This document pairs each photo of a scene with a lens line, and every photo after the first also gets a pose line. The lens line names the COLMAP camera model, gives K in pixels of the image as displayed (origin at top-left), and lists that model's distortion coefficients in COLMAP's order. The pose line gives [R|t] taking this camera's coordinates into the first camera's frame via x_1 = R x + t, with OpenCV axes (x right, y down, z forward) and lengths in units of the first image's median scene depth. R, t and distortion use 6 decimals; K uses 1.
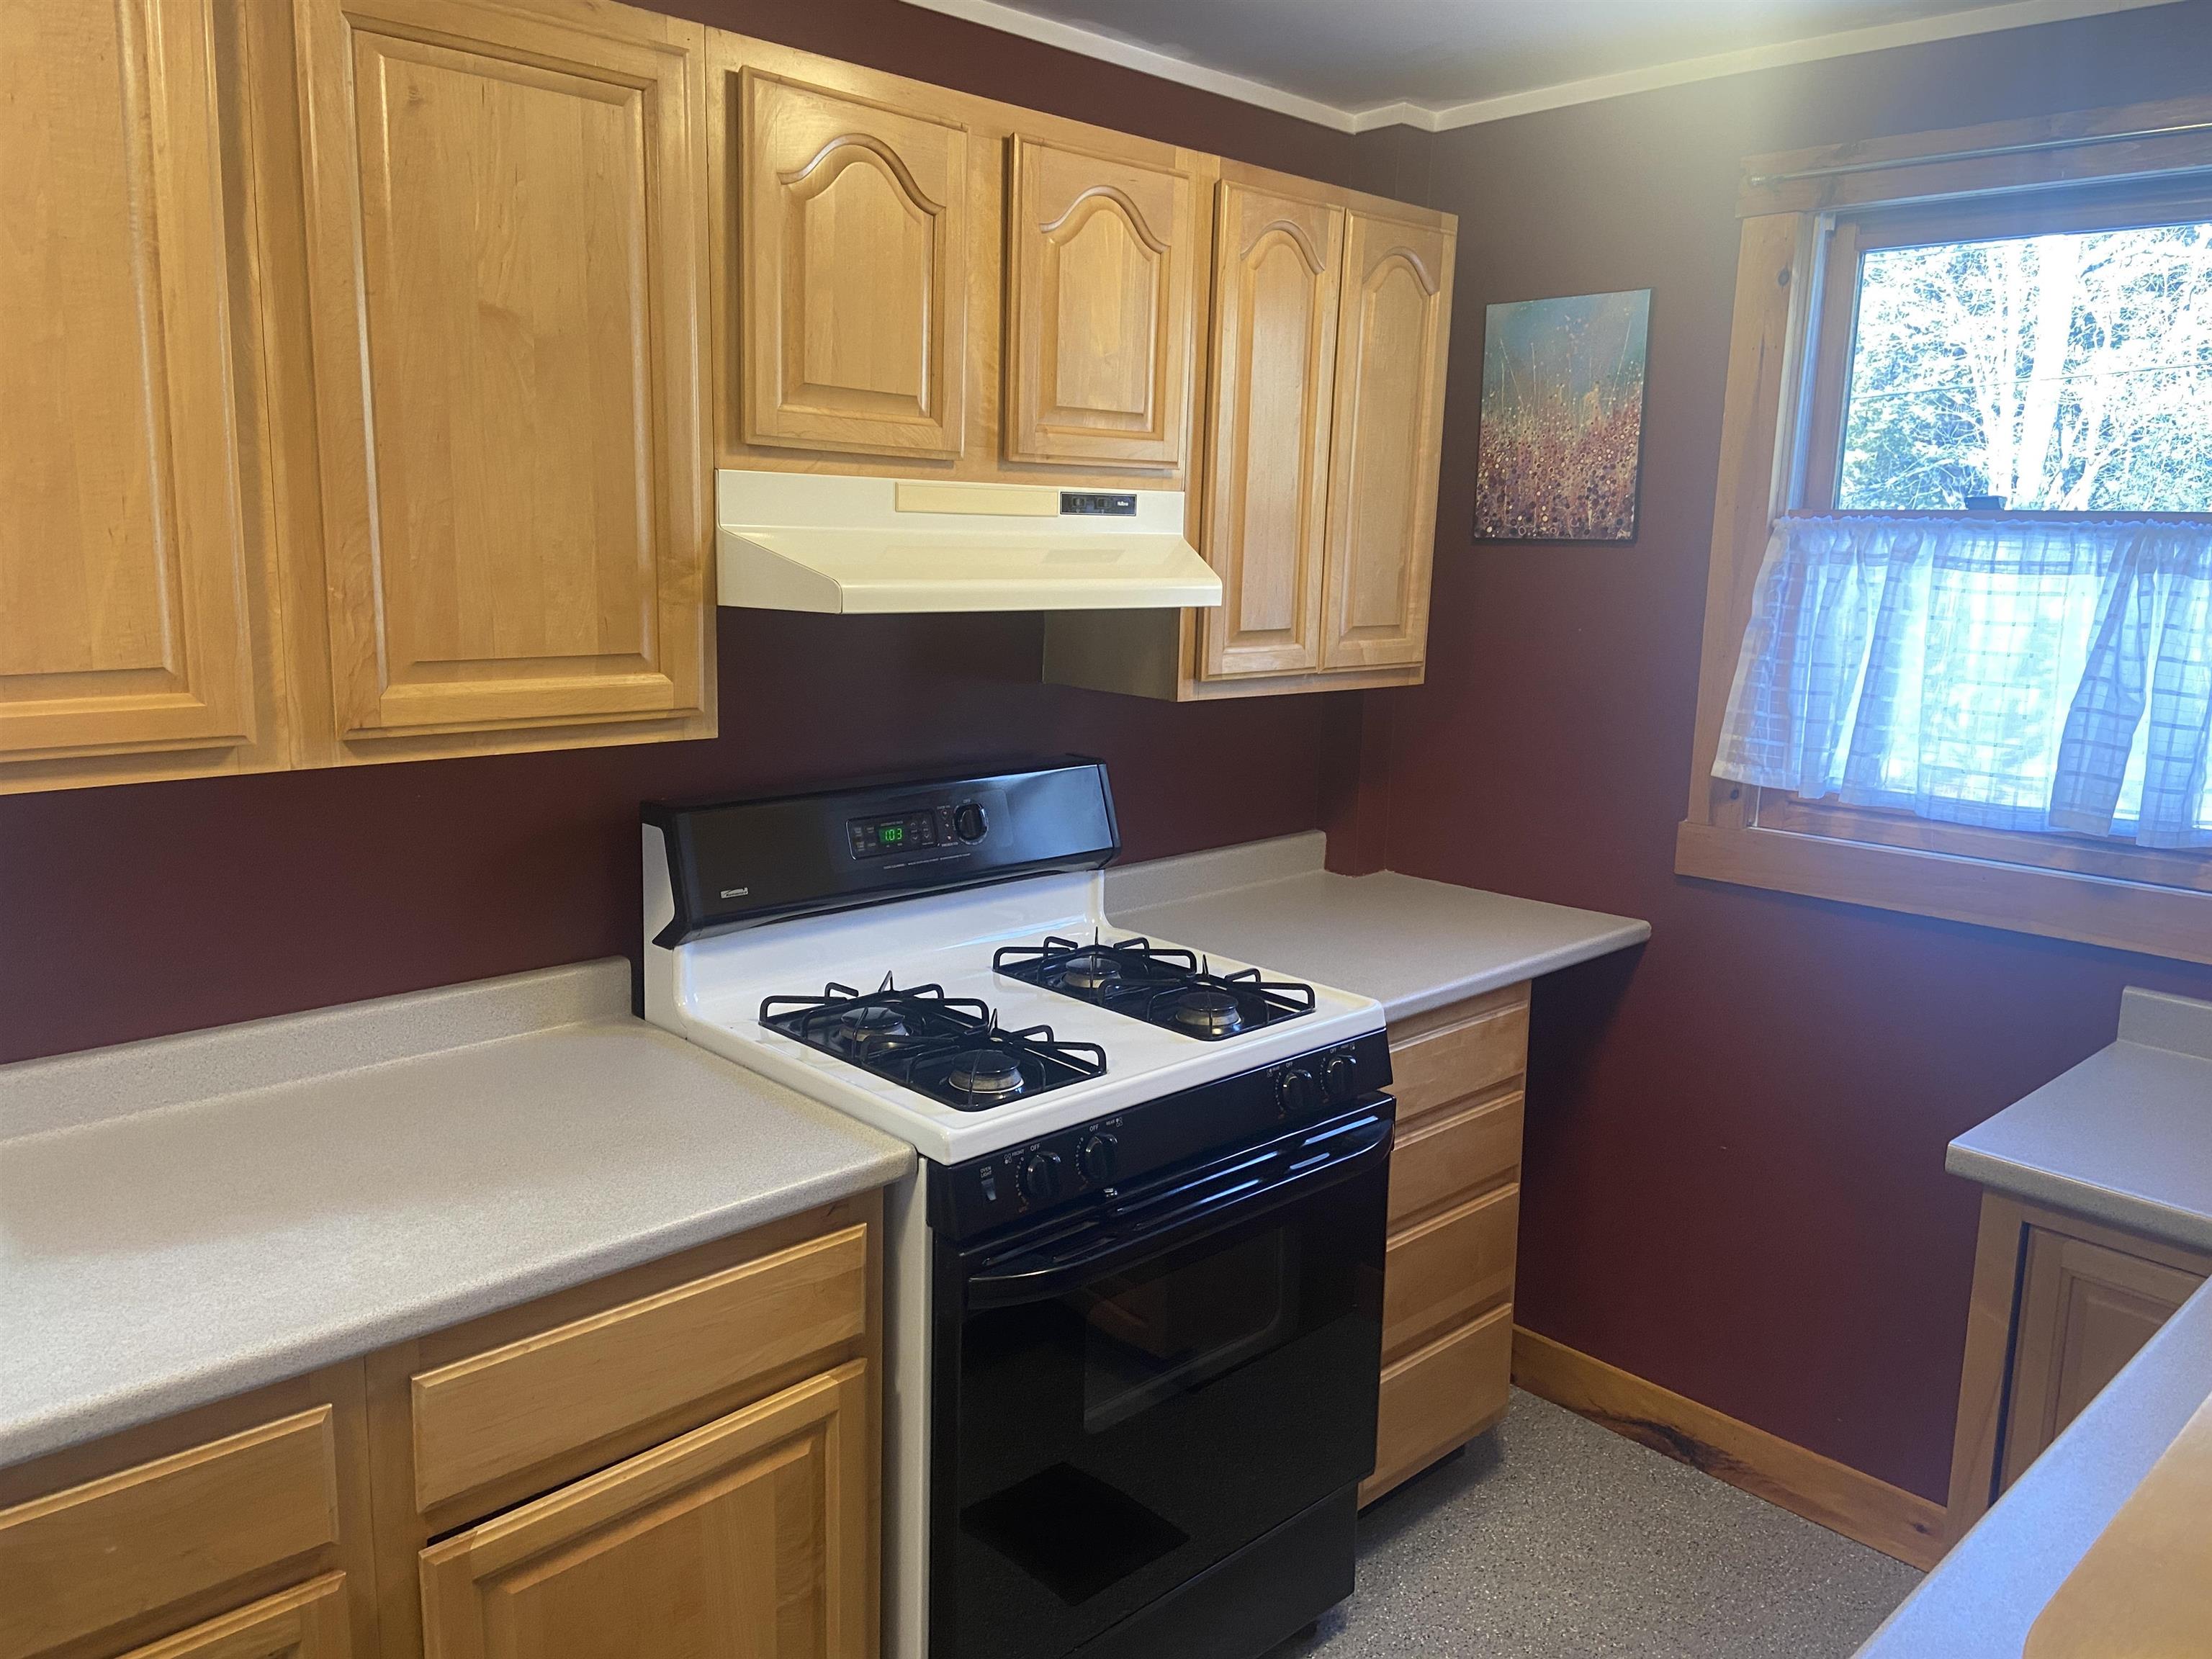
lens RADIAL K [[1638.6, 0, 1112.0], [0, 1638.6, 804.0], [0, 0, 1]] dist [0.115711, -0.145038]
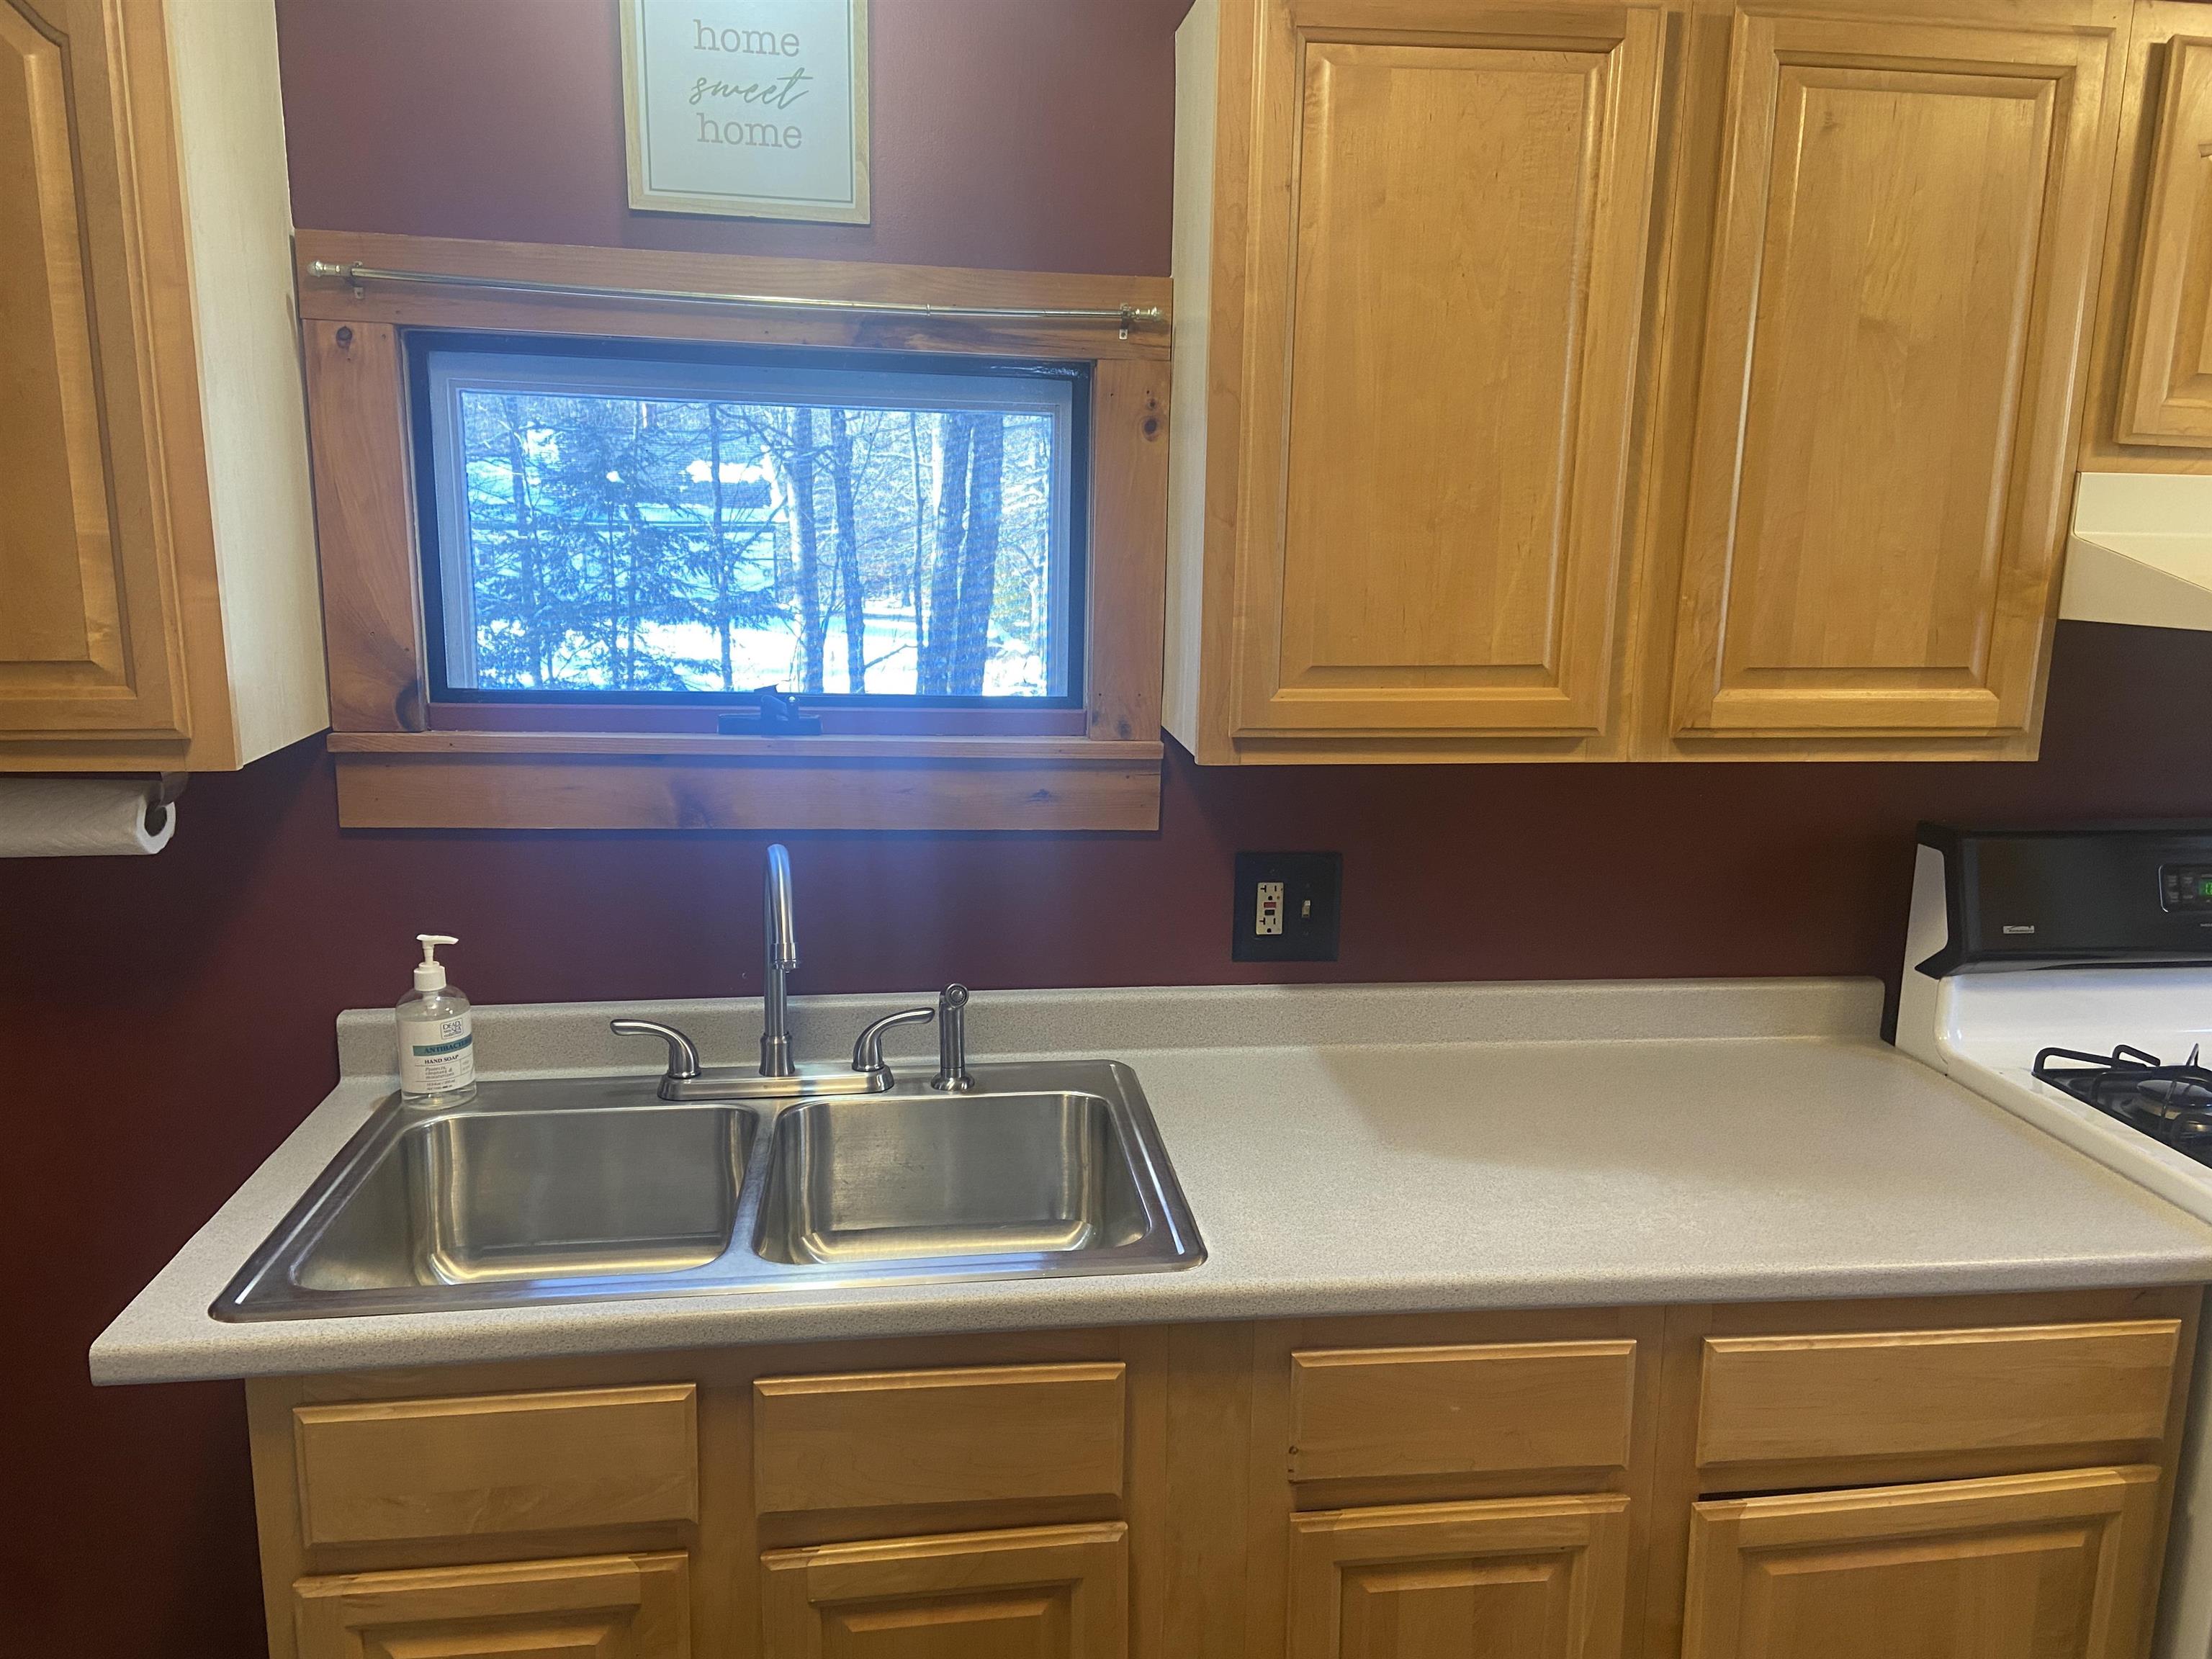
lens RADIAL K [[1647.3, 0, 1121.2], [0, 1647.3, 820.6], [0, 0, 1]] dist [0.121135, -0.147032]
pose [[0.801196, 0.100864, -0.589840, -0.093373], [-0.098939, 0.994454, 0.035664, 0.010544], [0.590166, 0.029784, 0.806732, -0.071491]]
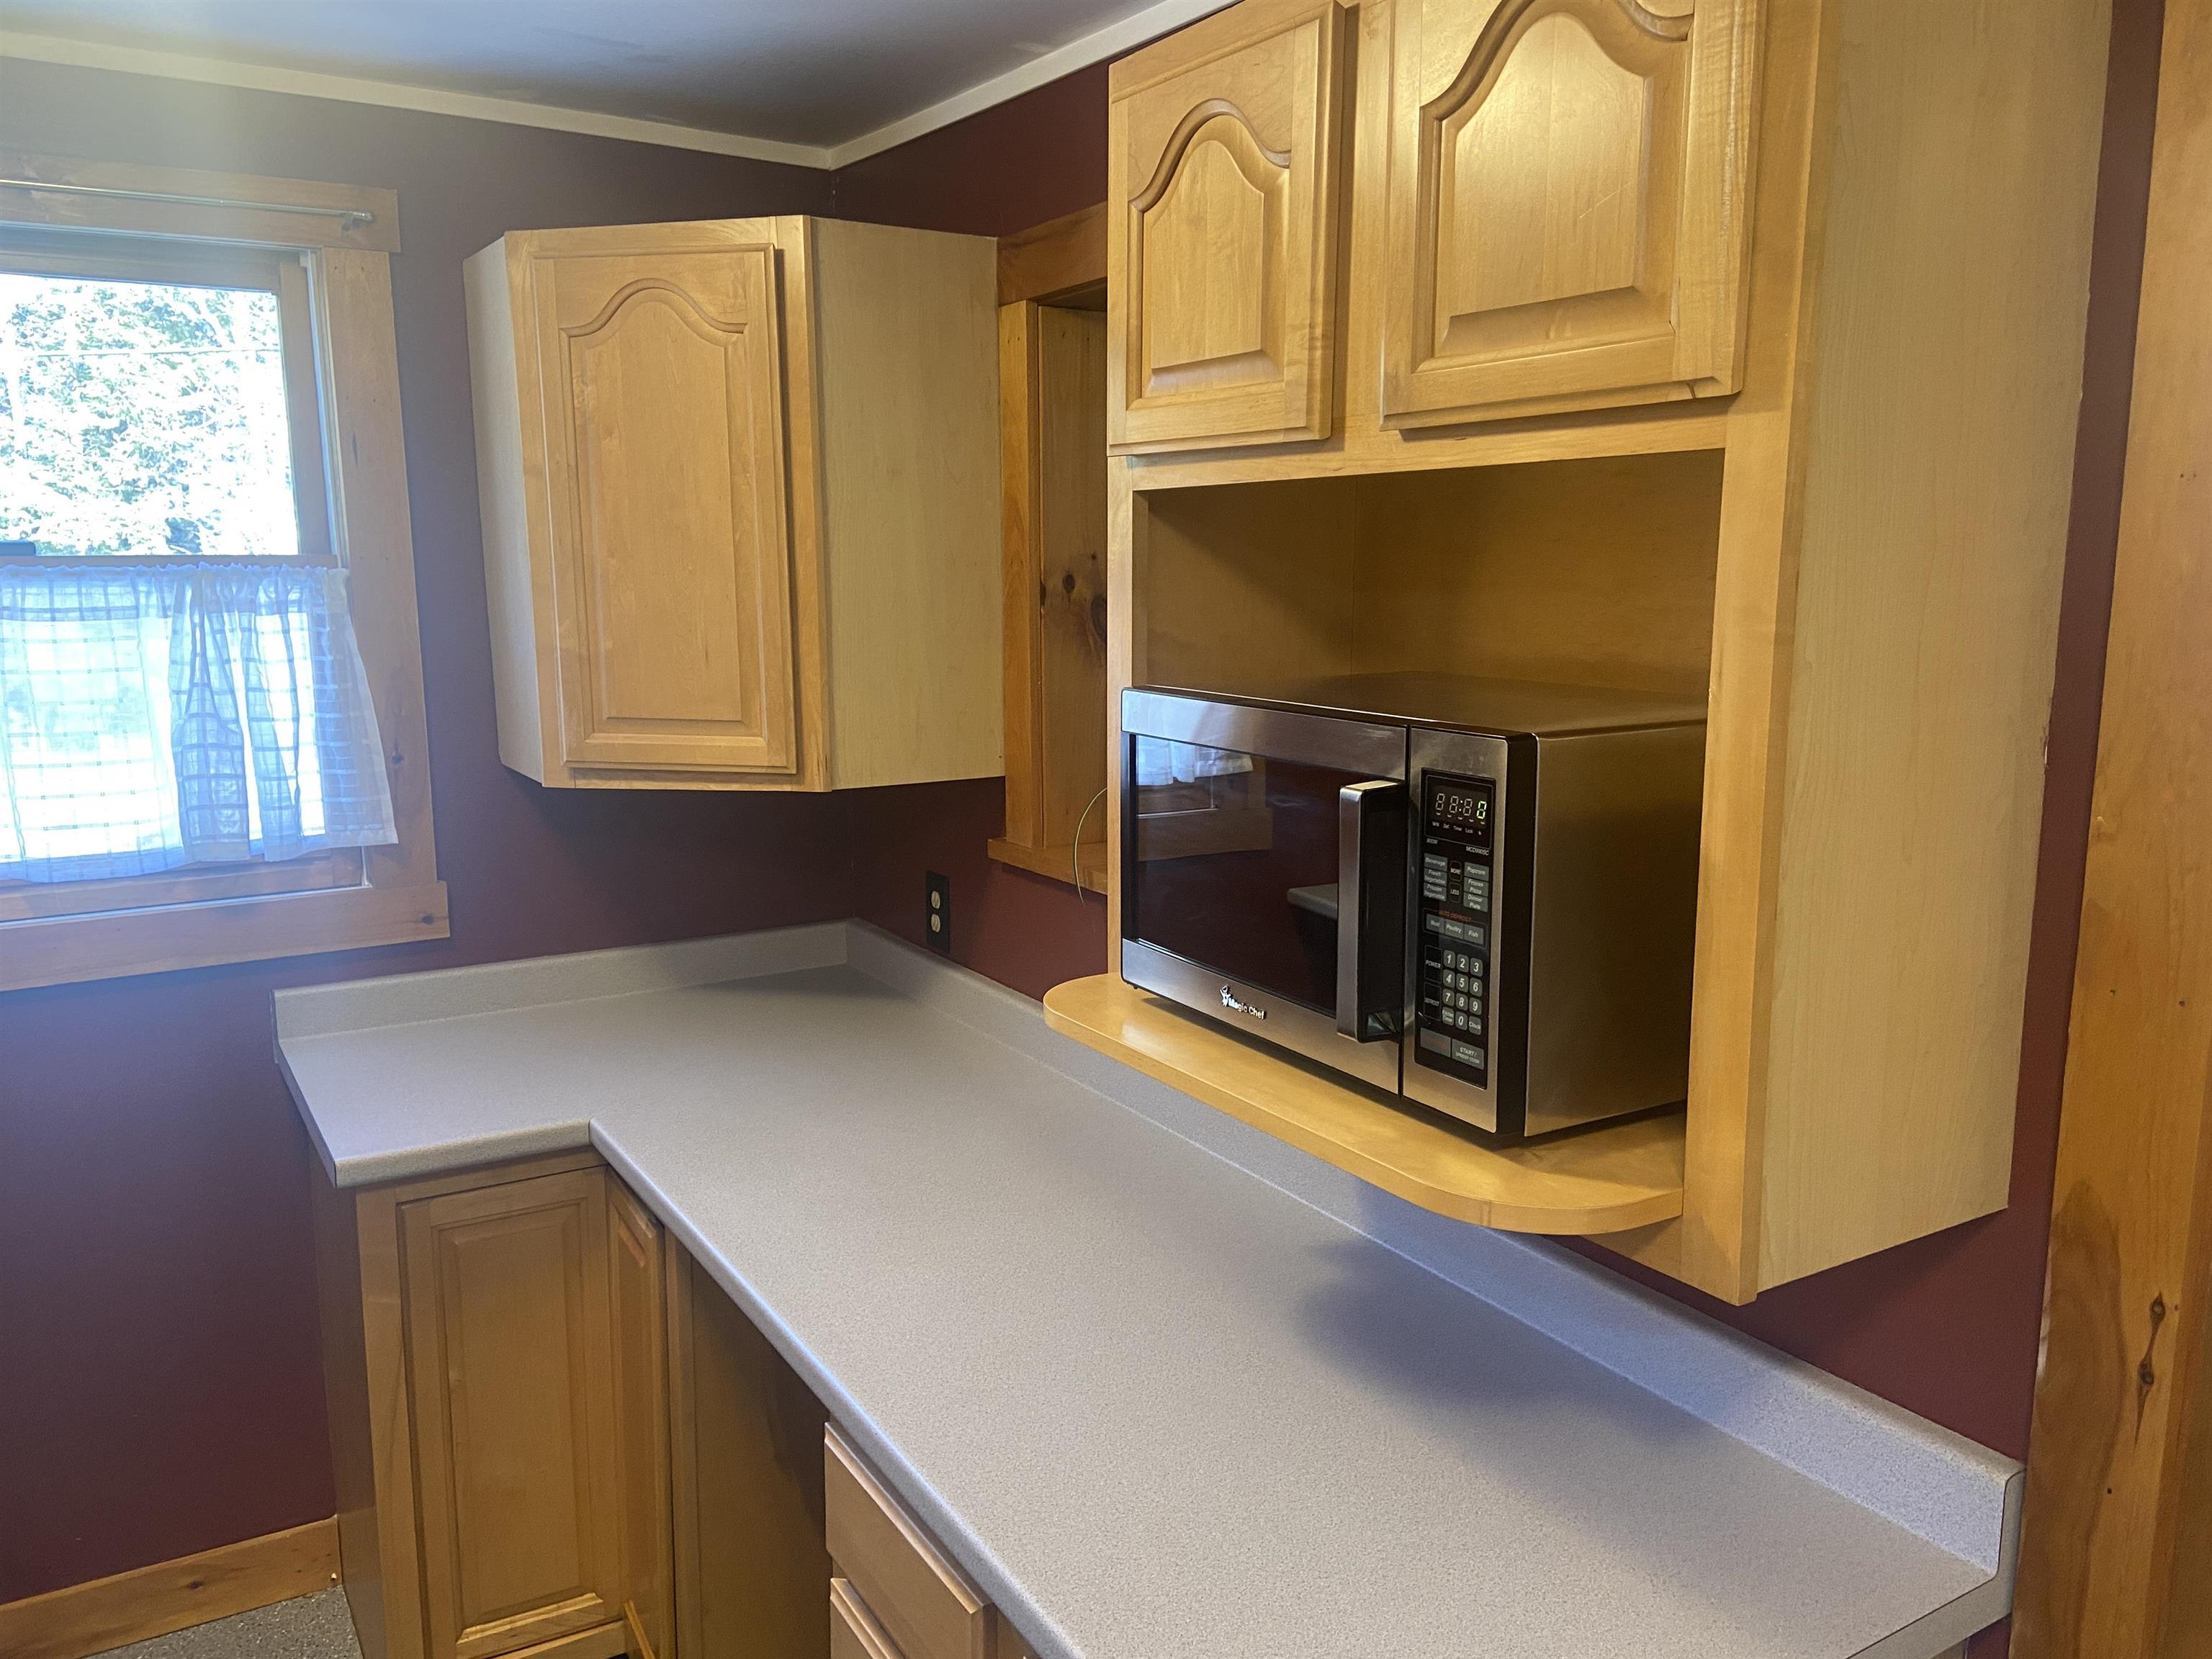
lens RADIAL K [[1647.3, 0, 1121.2], [0, 1647.3, 820.6], [0, 0, 1]] dist [0.121135, -0.147032]
pose [[0.208156, -0.176760, 0.961991, -0.439582], [0.174042, 0.974533, 0.141405, -0.081449], [-0.962487, 0.137993, 0.233618, 0.282779]]
